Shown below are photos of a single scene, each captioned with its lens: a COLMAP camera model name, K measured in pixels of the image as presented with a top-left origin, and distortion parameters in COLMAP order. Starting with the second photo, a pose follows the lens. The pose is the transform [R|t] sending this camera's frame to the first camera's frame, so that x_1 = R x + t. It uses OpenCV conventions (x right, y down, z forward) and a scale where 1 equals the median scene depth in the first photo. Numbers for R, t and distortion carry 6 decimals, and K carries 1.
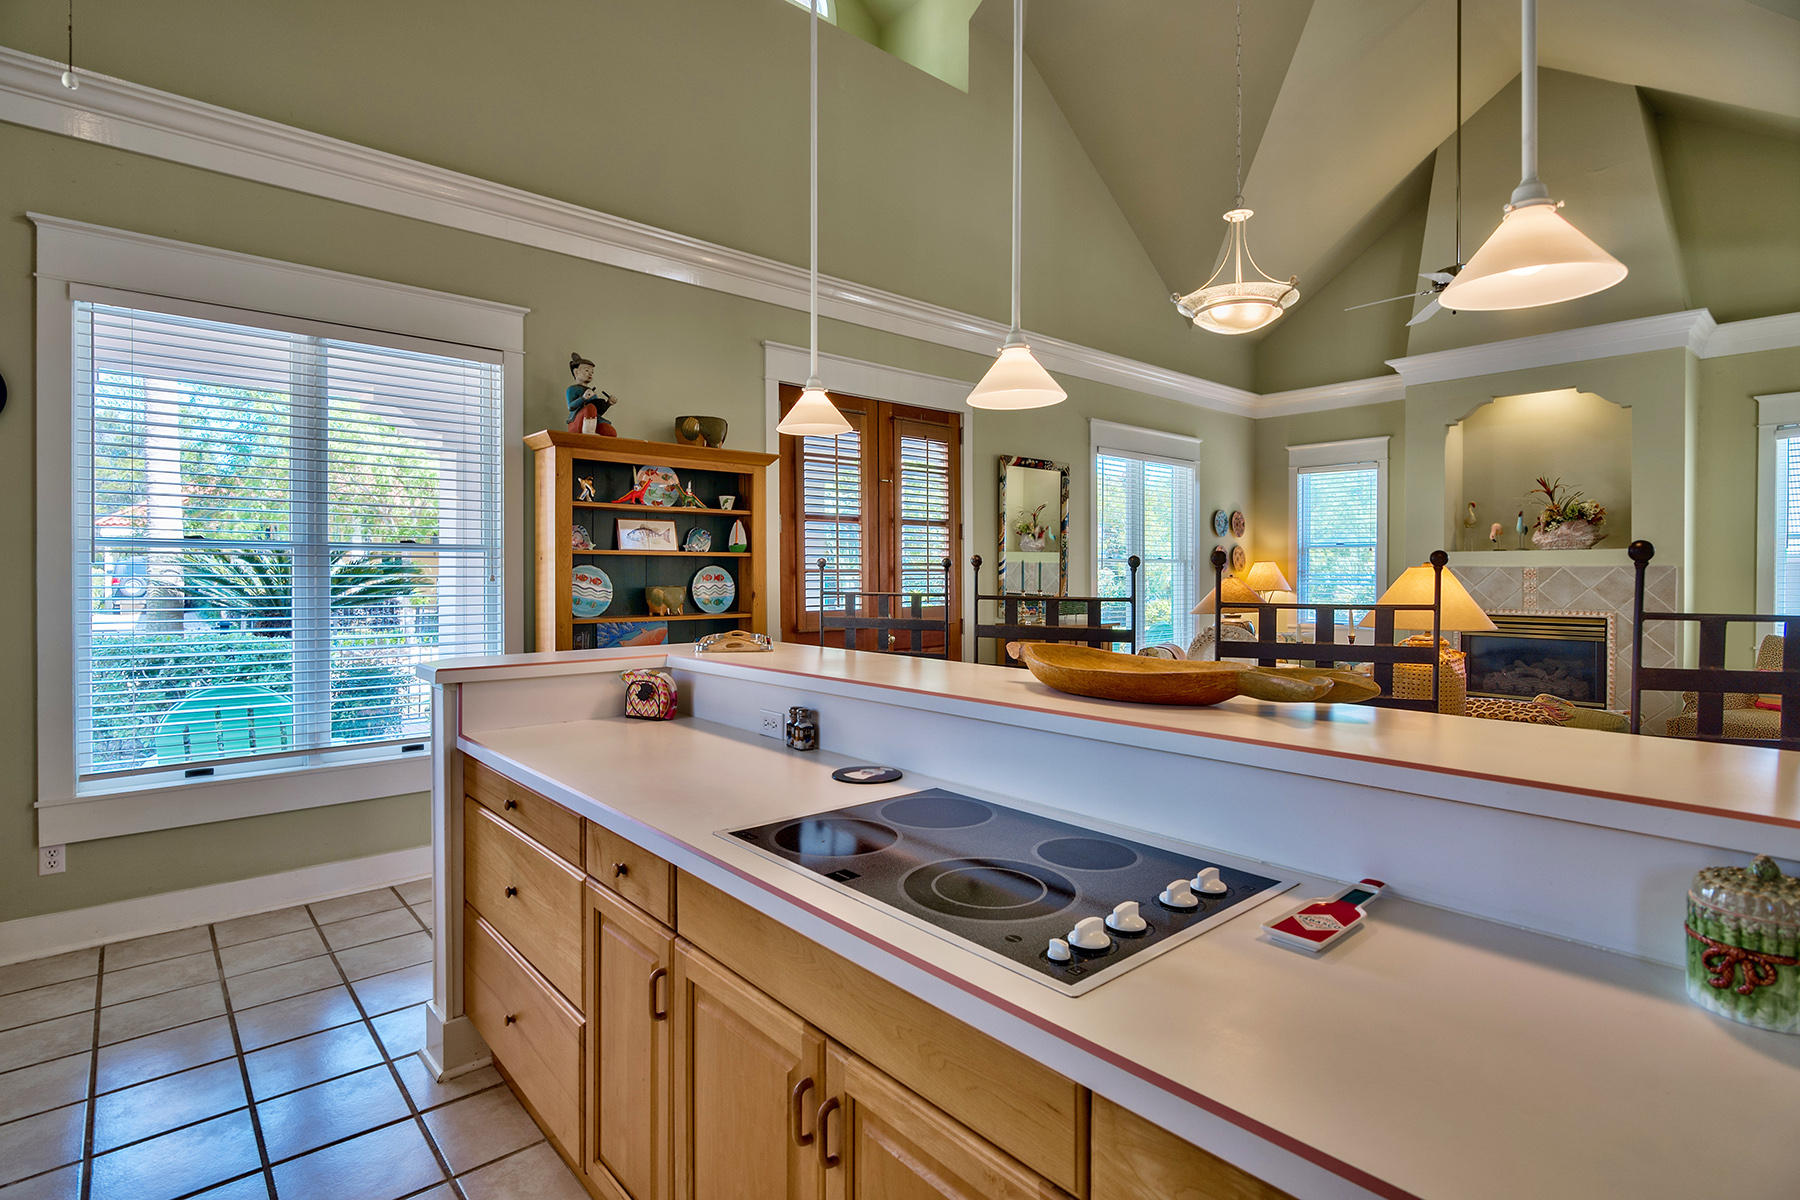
lens RADIAL K [[870.2, 0, 893.7], [0, 870.2, 580.8], [0, 0, 1]] dist [-0.000744, -0.001218]
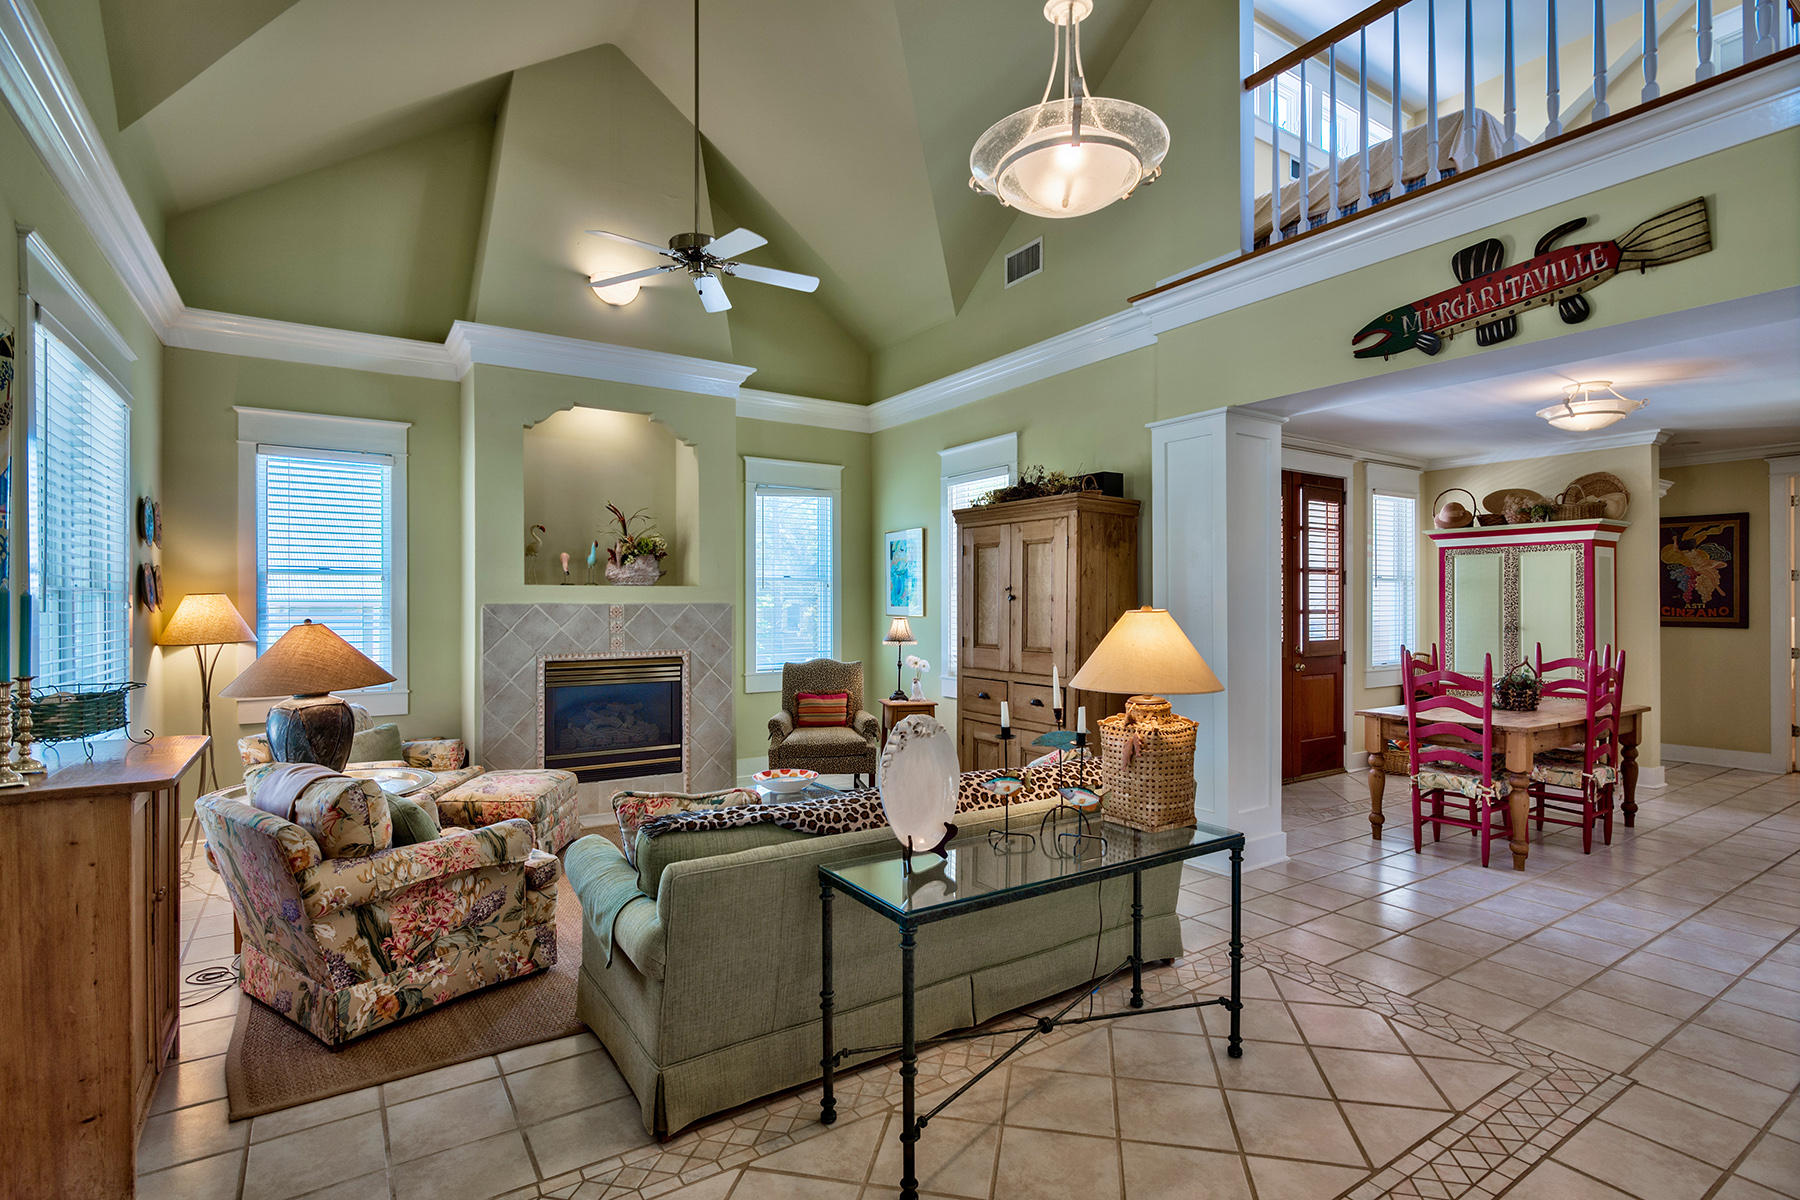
lens RADIAL K [[870.2, 0, 891.8], [0, 870.2, 594.3], [0, 0, 1]] dist [-0.000744, -0.001218]
pose [[0.134464, 0.009568, 0.990872, -0.118438], [0.009922, 0.999890, -0.011001, -0.013836], [-0.990869, 0.011311, 0.134354, 0.627178]]
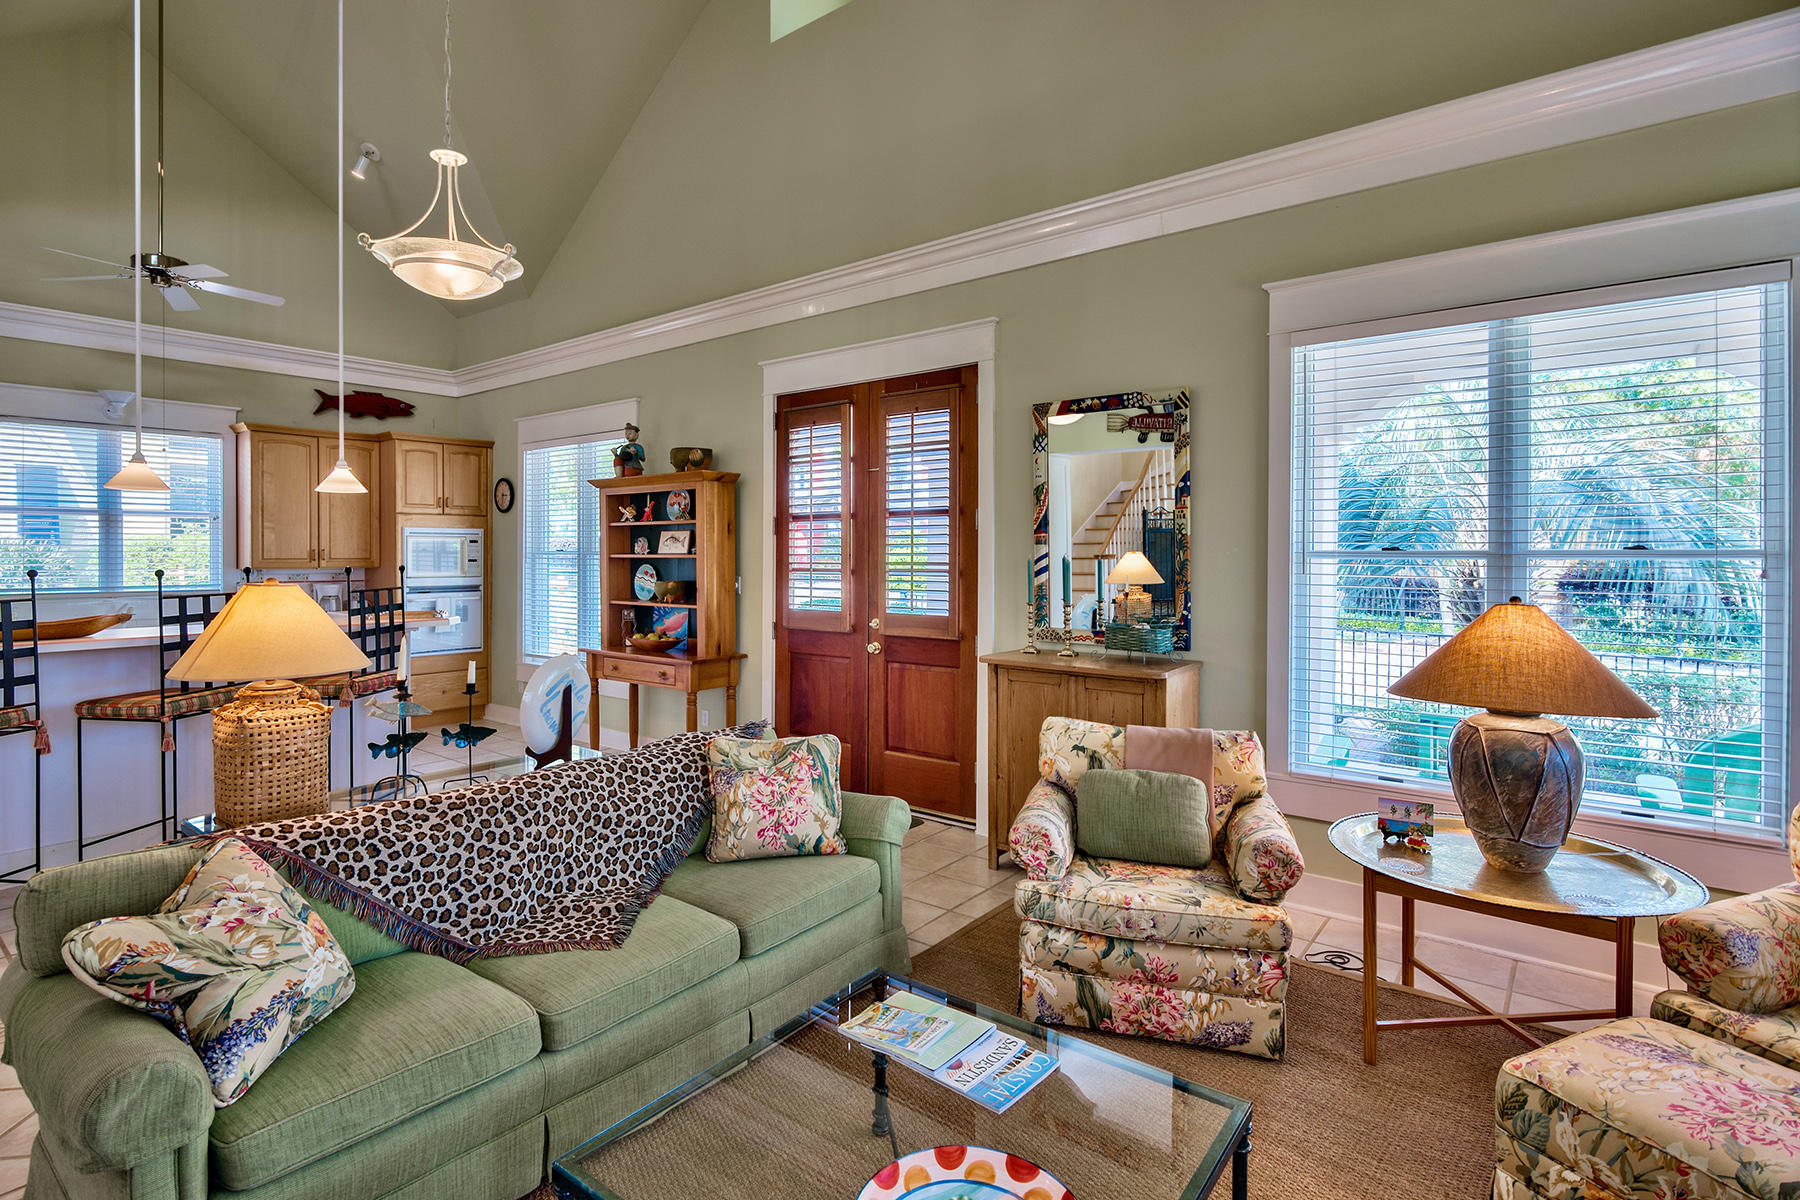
lens RADIAL K [[870.2, 0, 867.2], [0, 870.2, 558.9], [0, 0, 1]] dist [-0.000744, -0.001218]
pose [[0.183806, 0.004056, -0.982954, 0.780412], [-0.007663, 0.999967, 0.002694, -0.023264], [0.982933, 0.007037, 0.183831, 0.745827]]
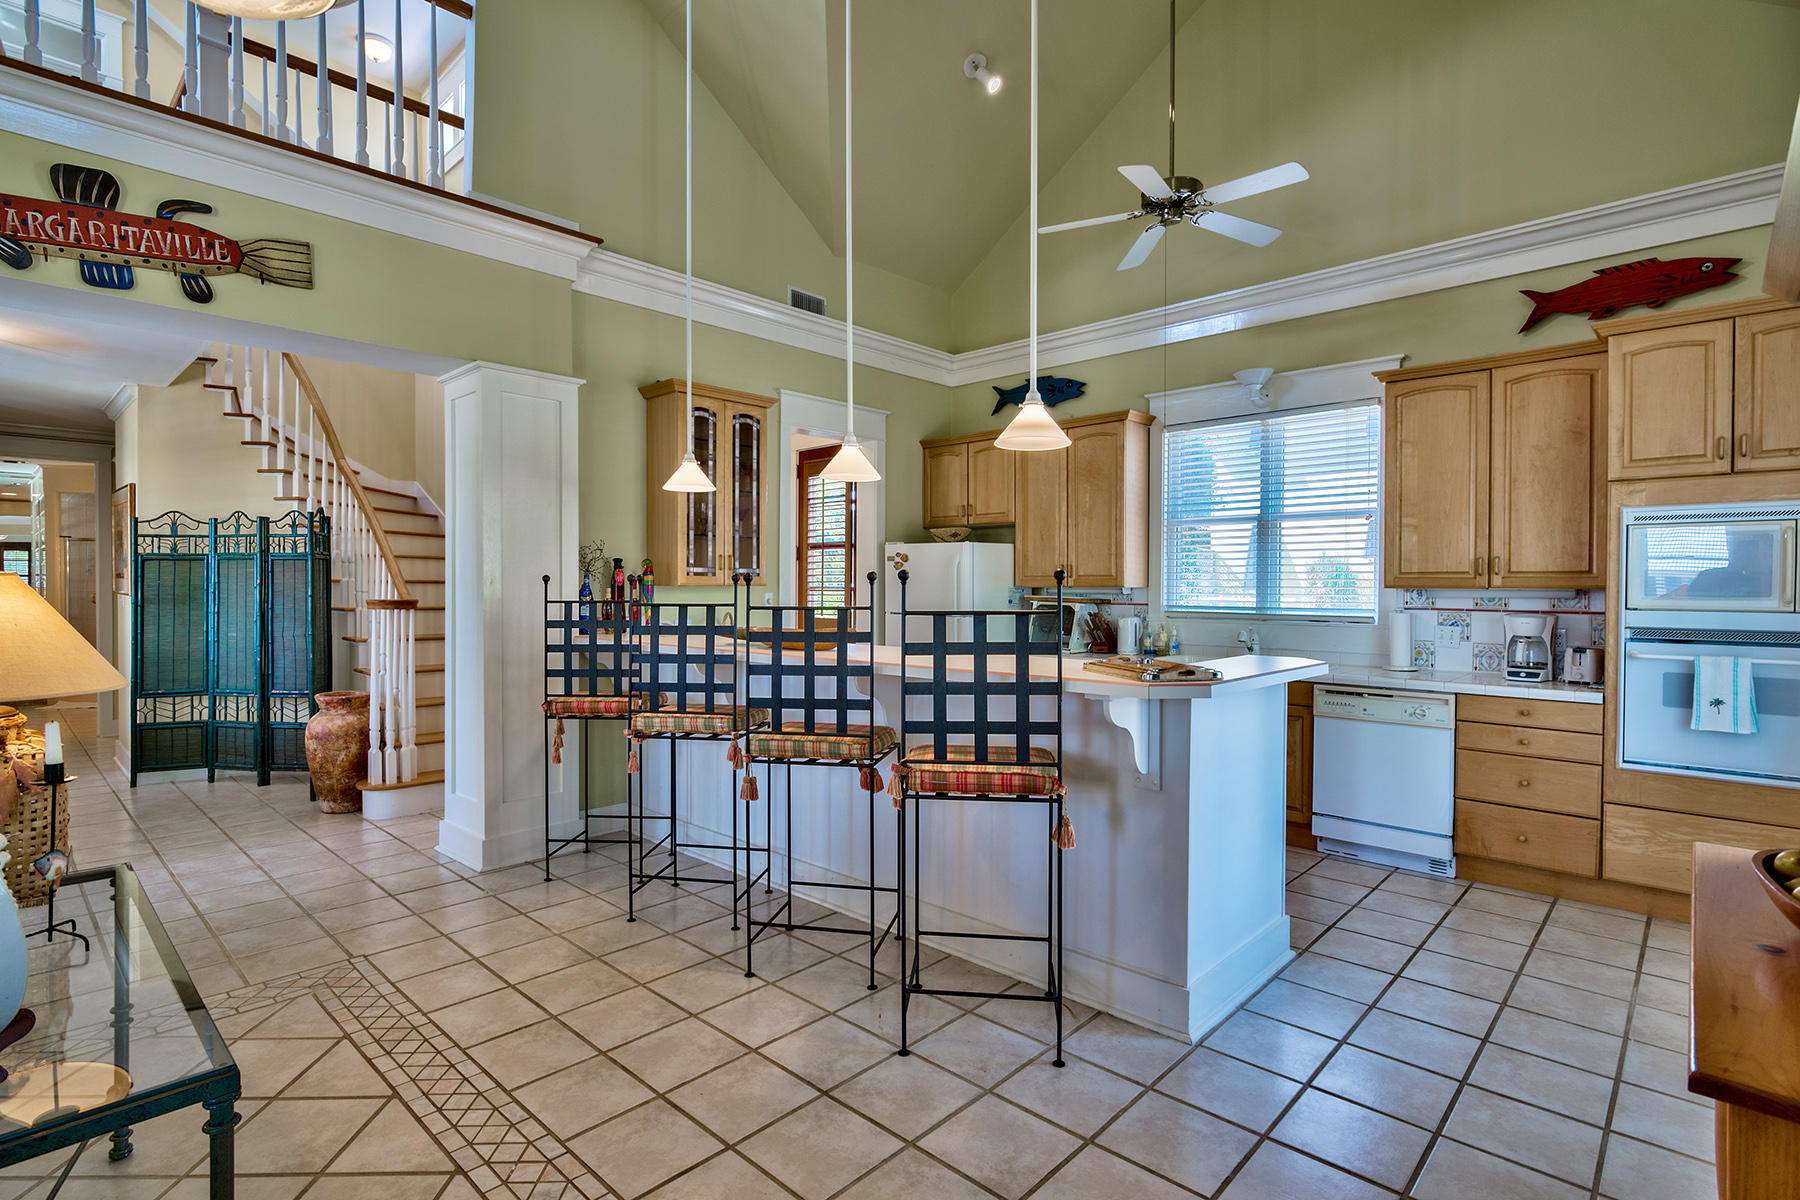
lens RADIAL K [[870.2, 0, 899.0], [0, 870.2, 589.6], [0, 0, 1]] dist [-0.000744, -0.001218]
pose [[-0.994299, -0.002931, -0.106583, 0.075395], [-0.004634, 0.999865, 0.015739, -0.010477], [0.106523, 0.016143, -0.994179, 0.873543]]
